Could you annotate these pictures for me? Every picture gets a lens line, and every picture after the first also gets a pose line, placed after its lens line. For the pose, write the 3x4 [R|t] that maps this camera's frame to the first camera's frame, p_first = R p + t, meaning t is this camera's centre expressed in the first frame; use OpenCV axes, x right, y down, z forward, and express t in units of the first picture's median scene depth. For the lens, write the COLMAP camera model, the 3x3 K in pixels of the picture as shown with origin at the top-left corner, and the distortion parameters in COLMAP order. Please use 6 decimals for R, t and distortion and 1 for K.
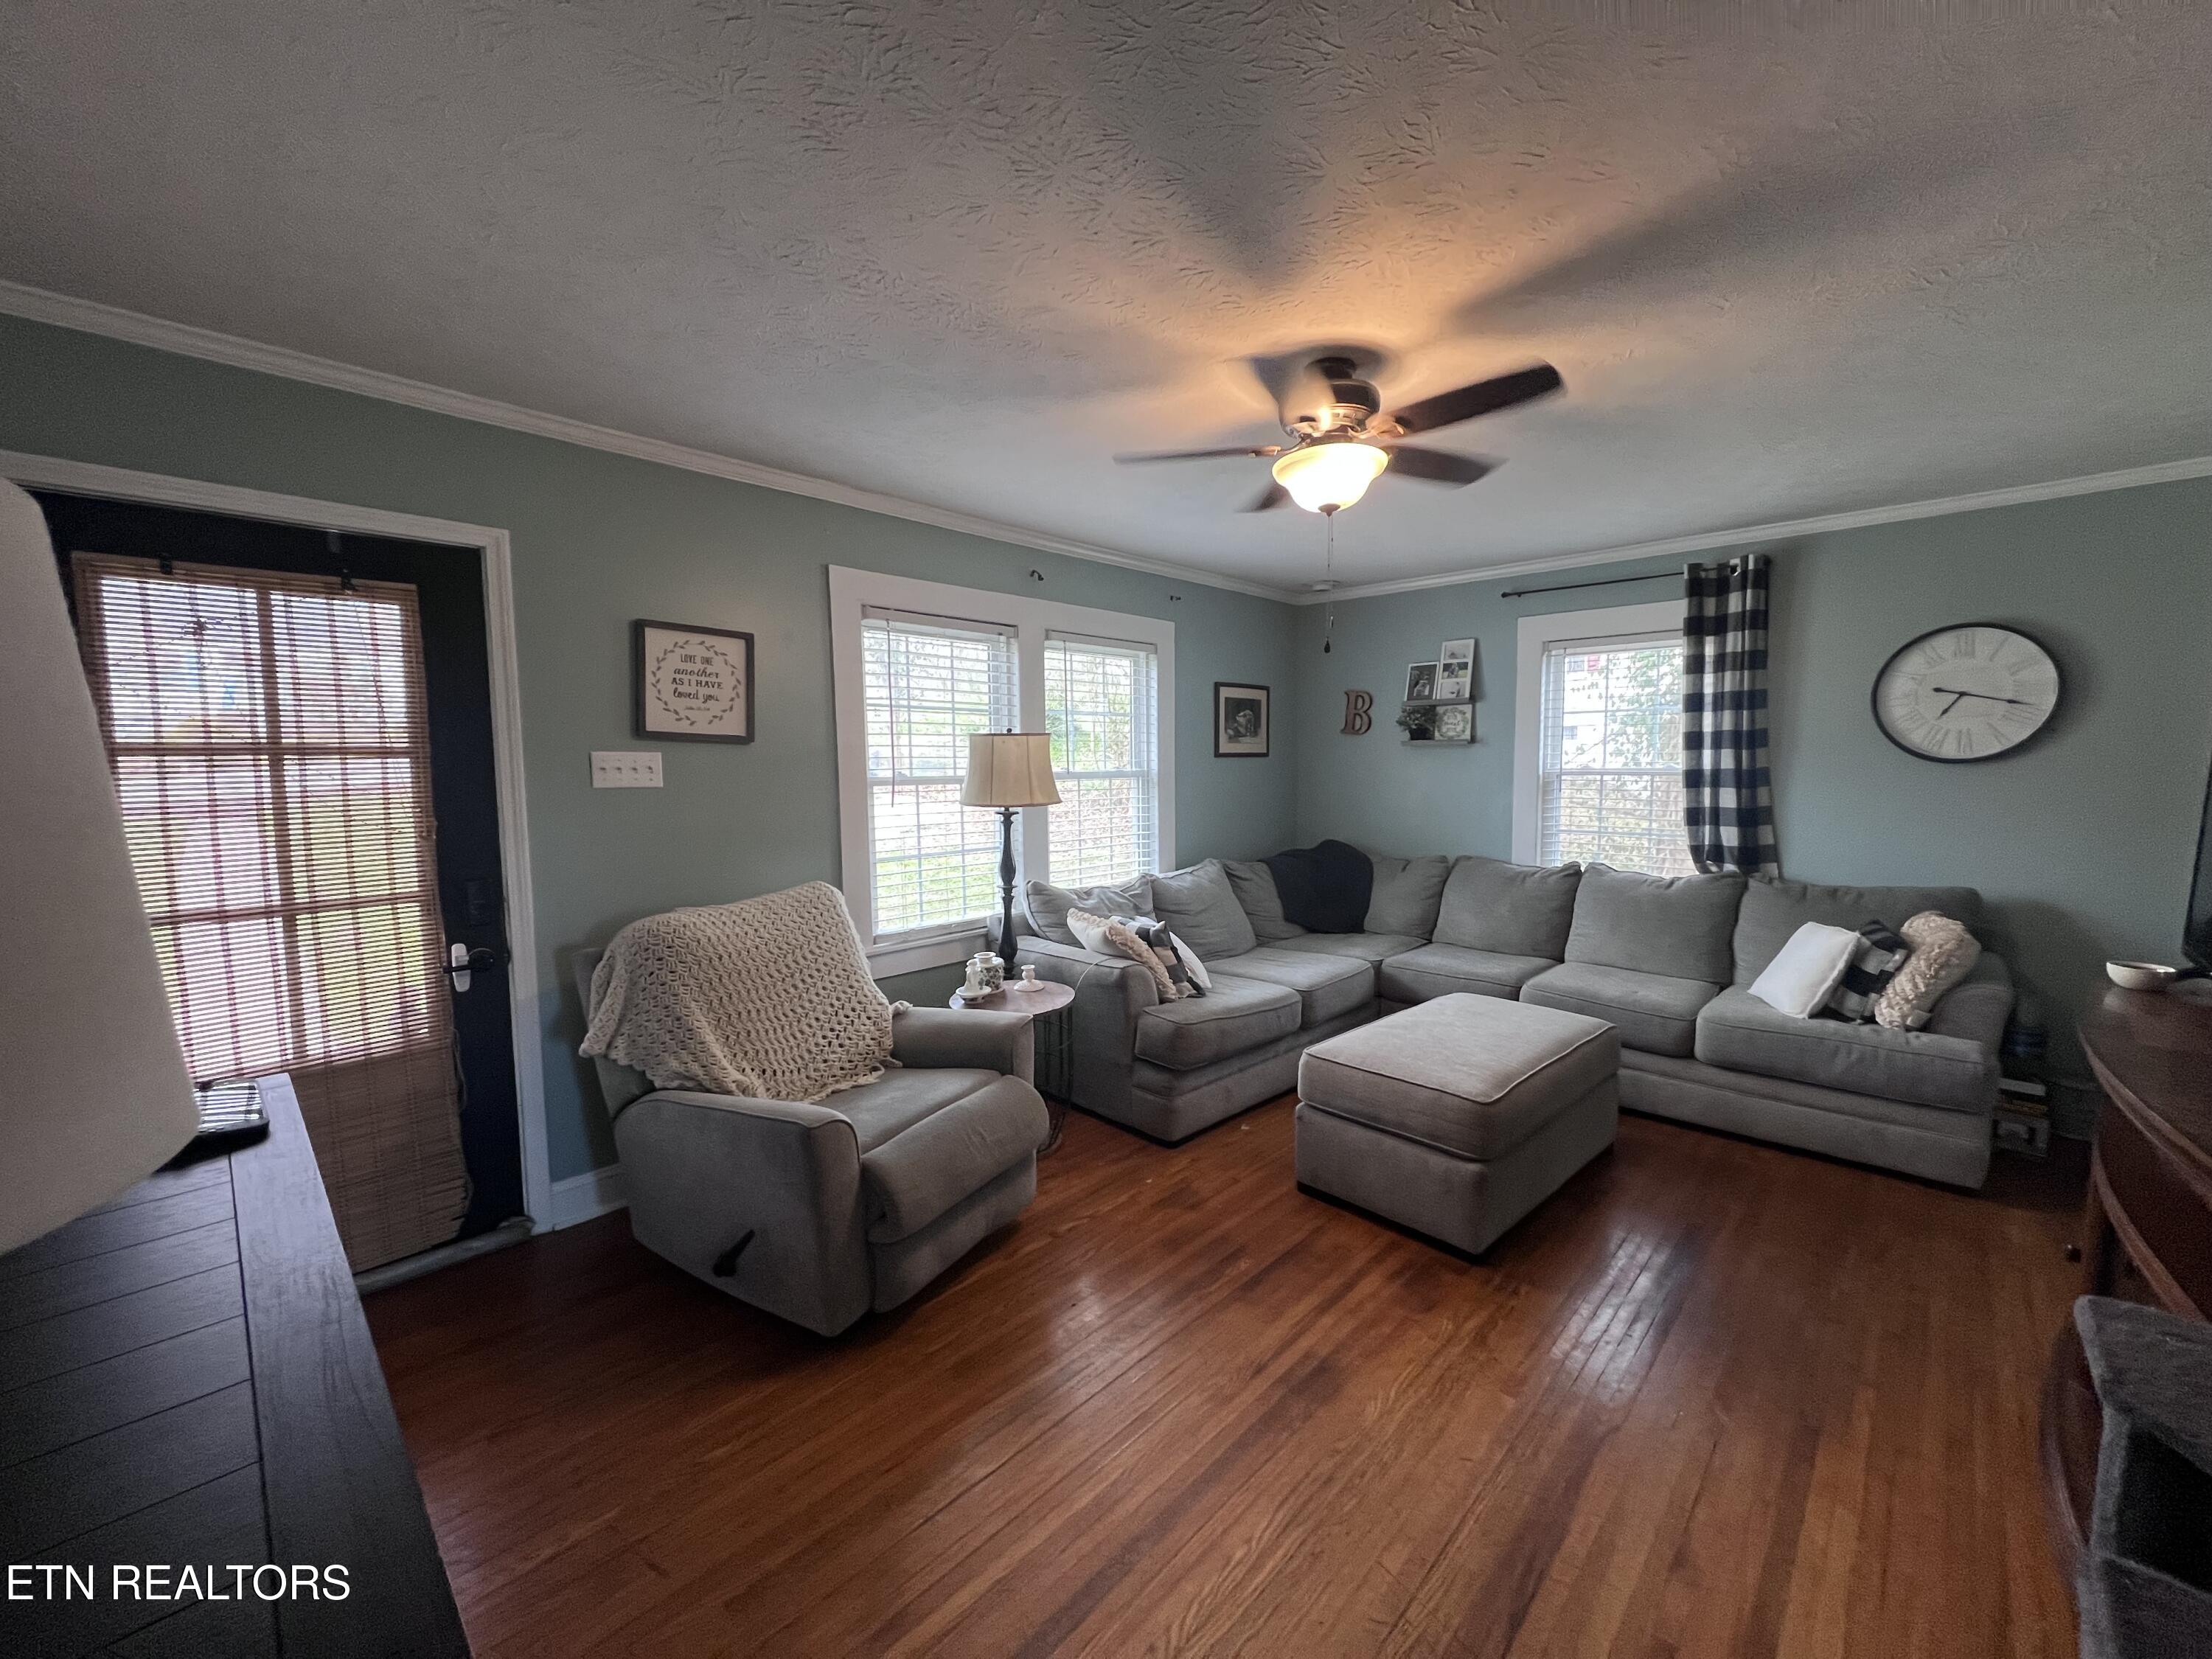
lens RADIAL K [[881.0, 0, 1110.0], [0, 881.0, 837.8], [0, 0, 1]] dist [-0.000820, 0.000402]
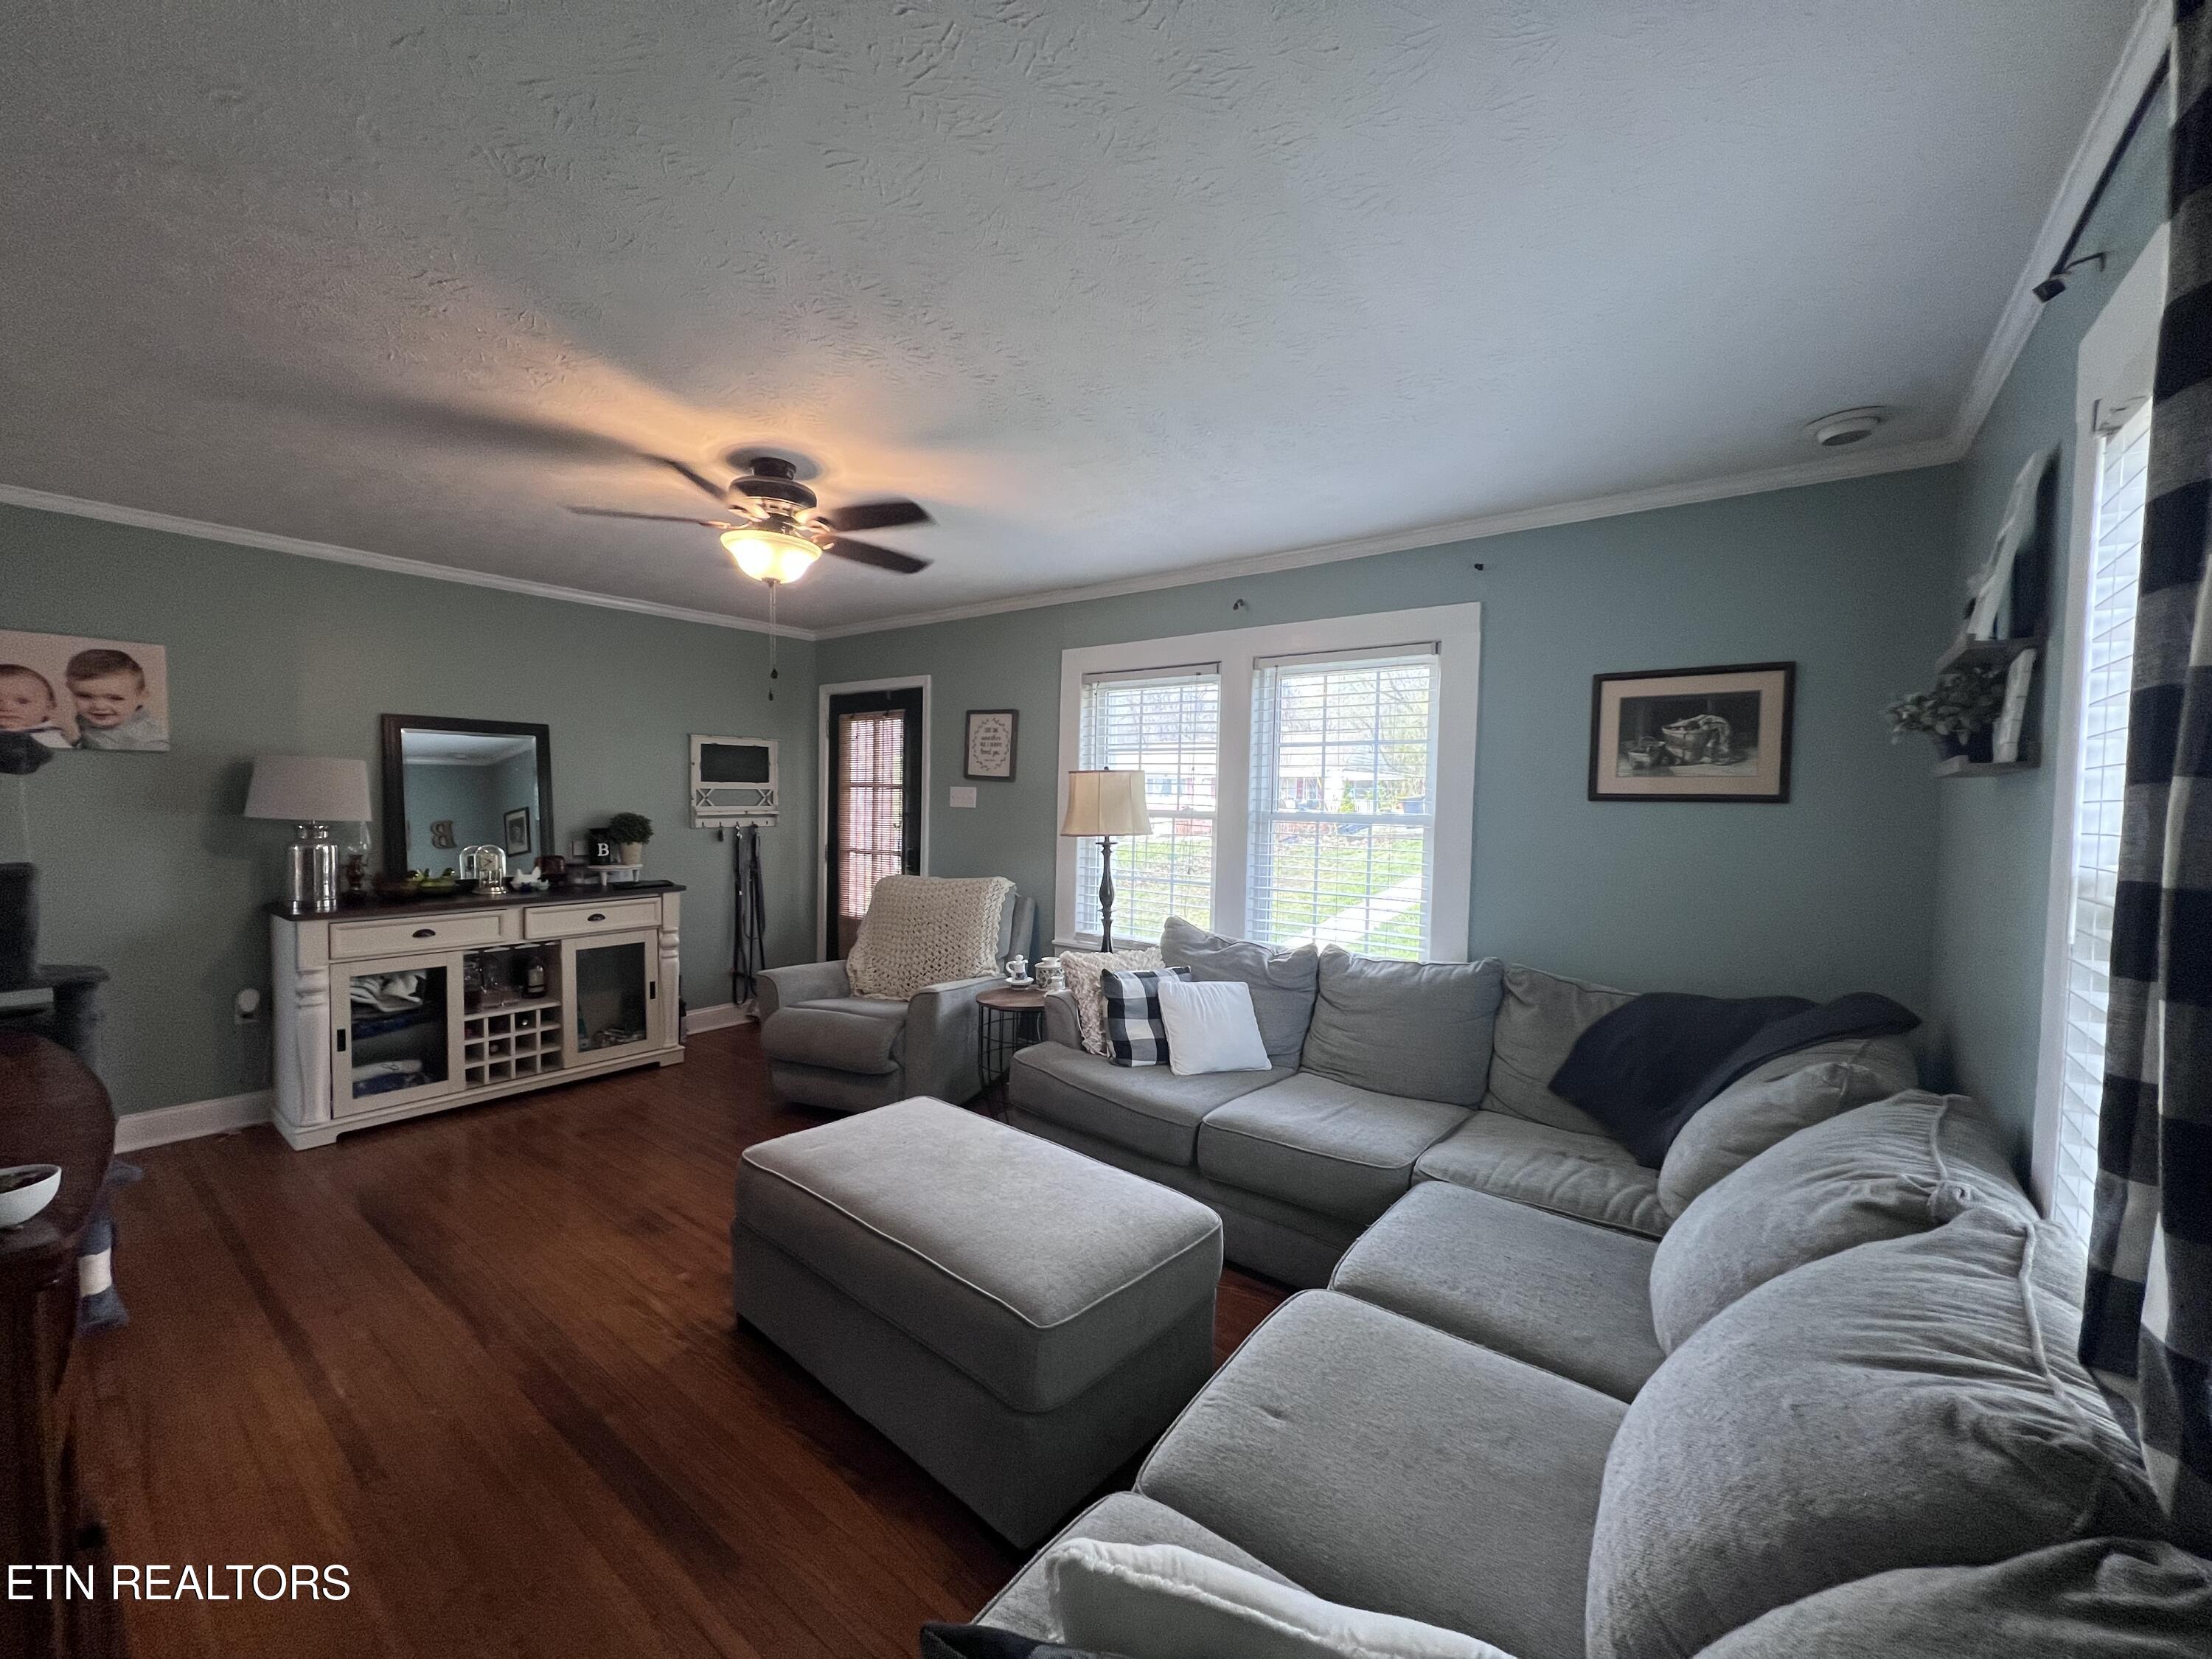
lens RADIAL K [[881.0, 0, 1110.0], [0, 881.0, 837.8], [0, 0, 1]] dist [-0.000820, 0.000402]
pose [[0.110423, 0.055916, -0.992310, 0.964524], [-0.105237, 0.993461, 0.044271, -0.083108], [0.988297, 0.099539, 0.115586, 0.866001]]
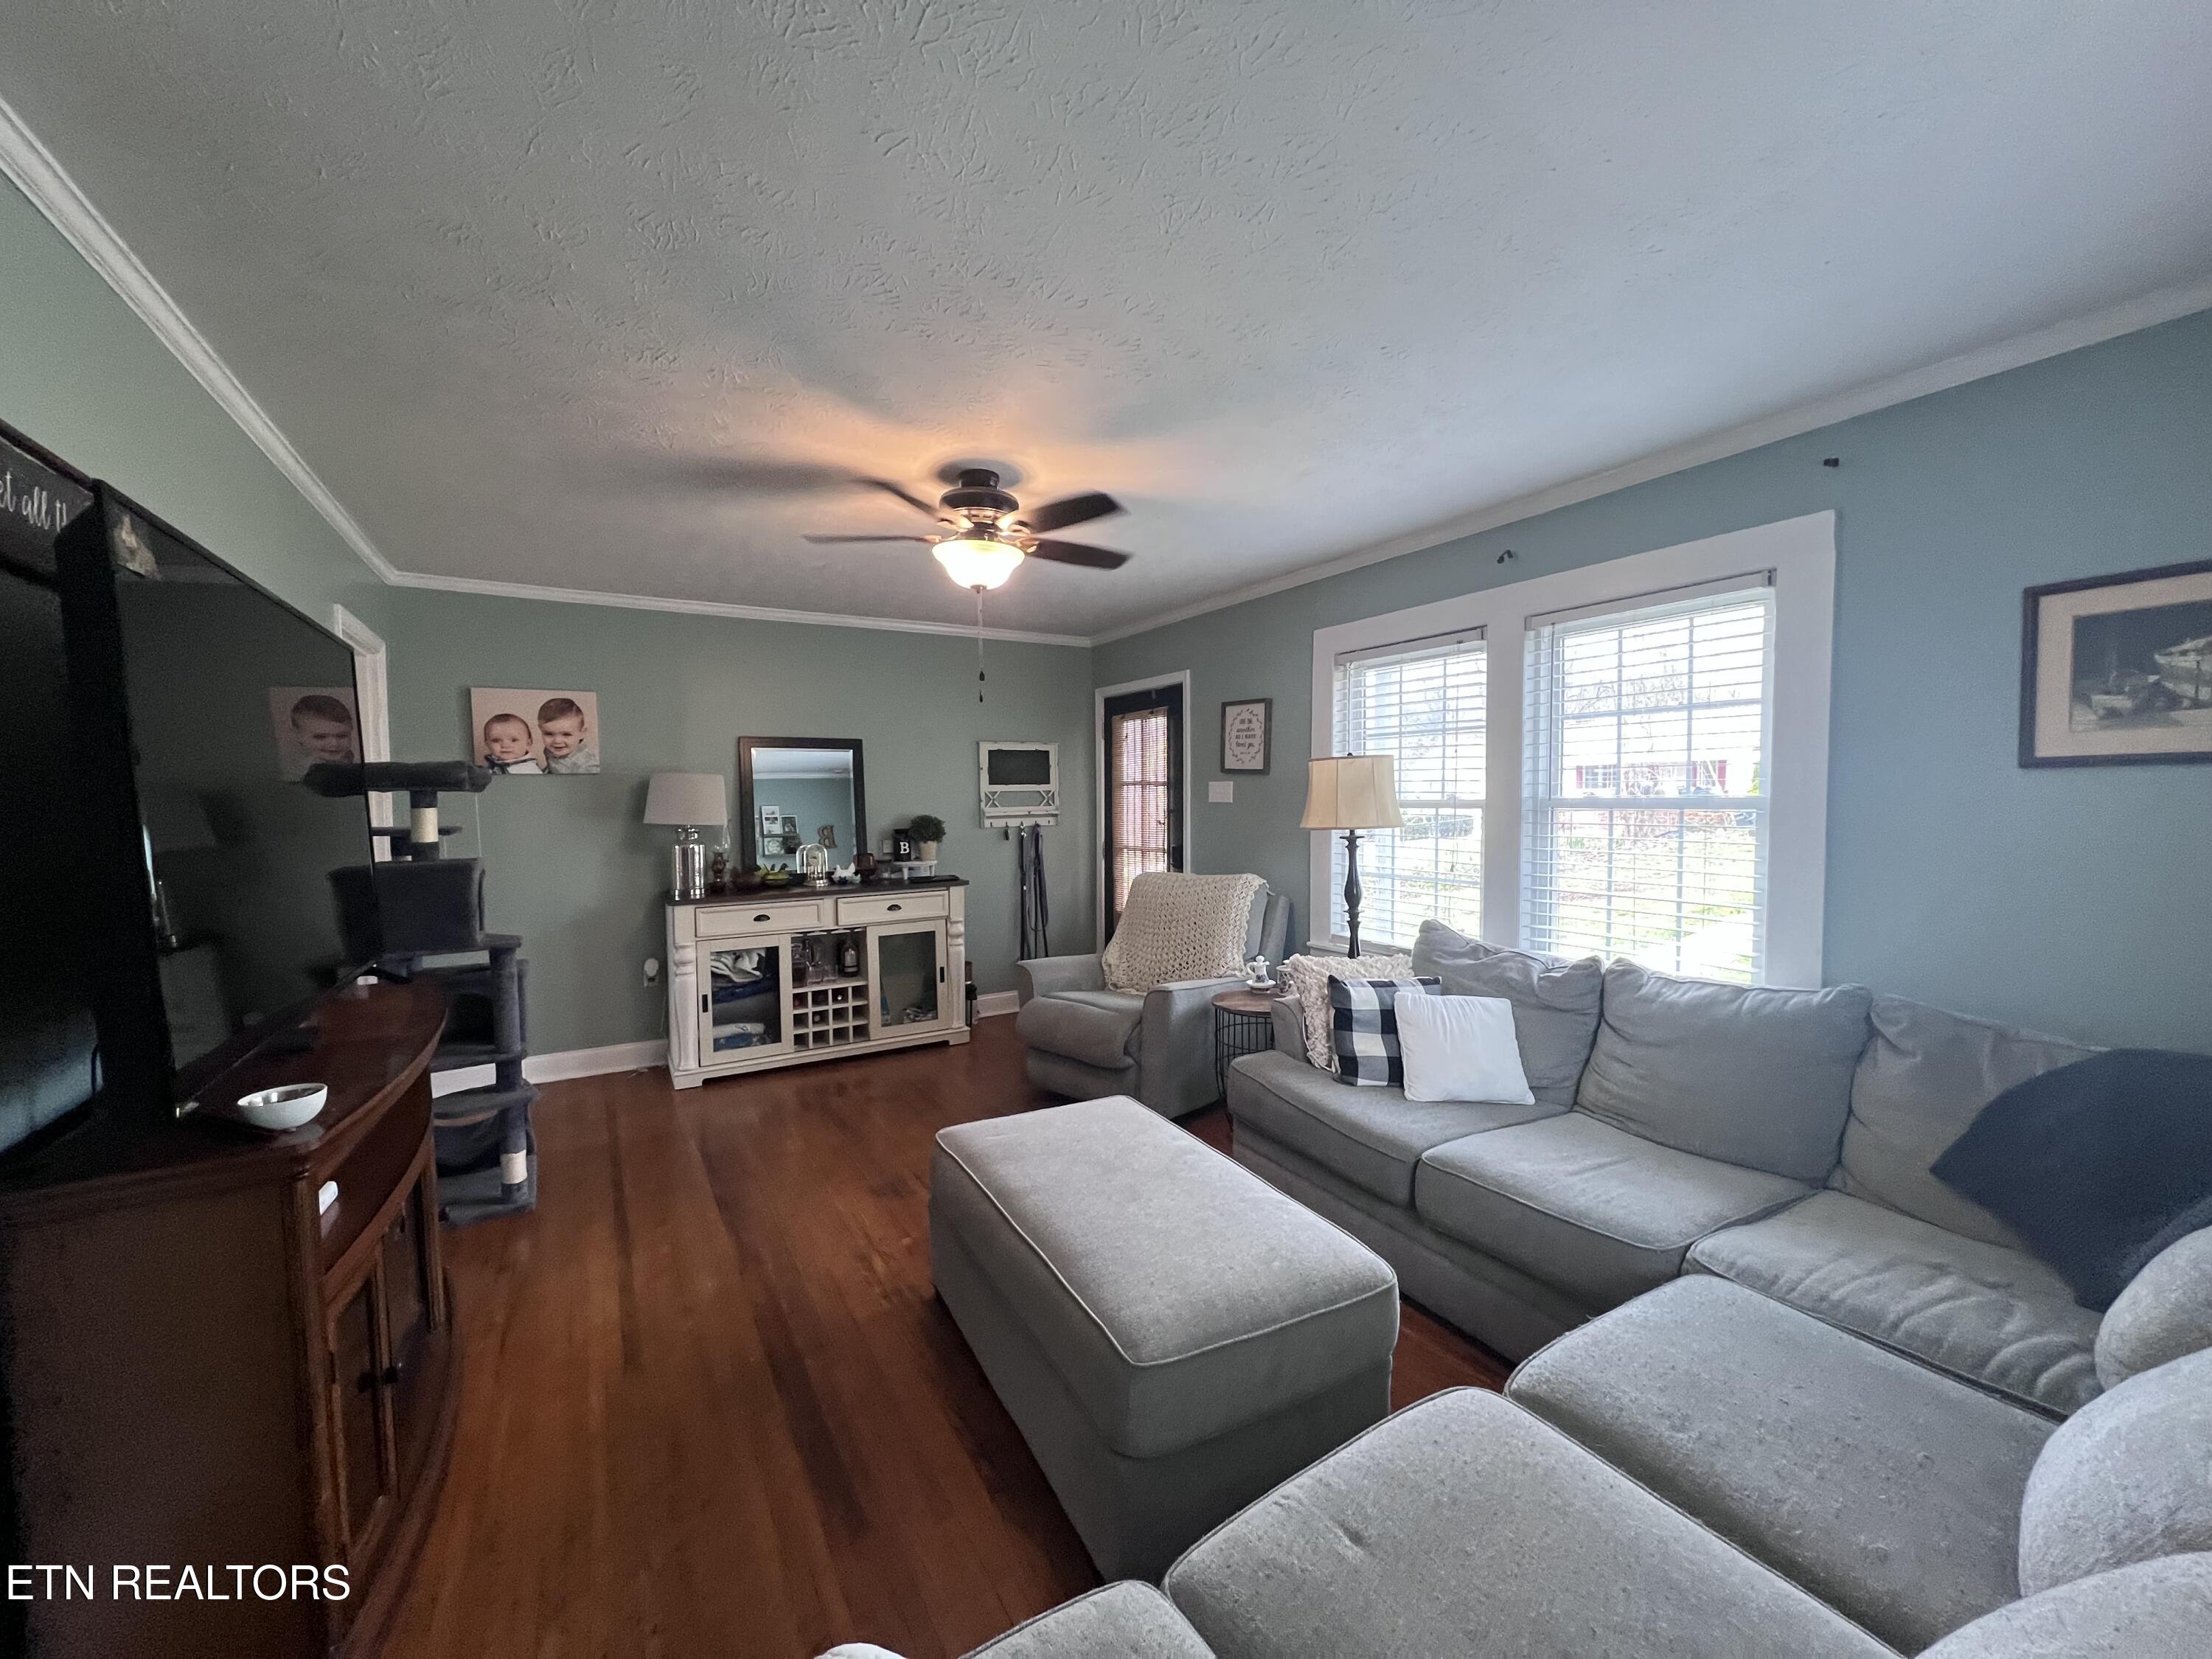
lens RADIAL K [[881.0, 0, 1110.0], [0, 881.0, 837.8], [0, 0, 1]] dist [-0.000820, 0.000402]
pose [[-0.265220, 0.057681, -0.962461, 0.909665], [-0.071331, 0.994300, 0.079246, -0.086161], [0.961546, 0.089671, -0.259594, 0.984459]]
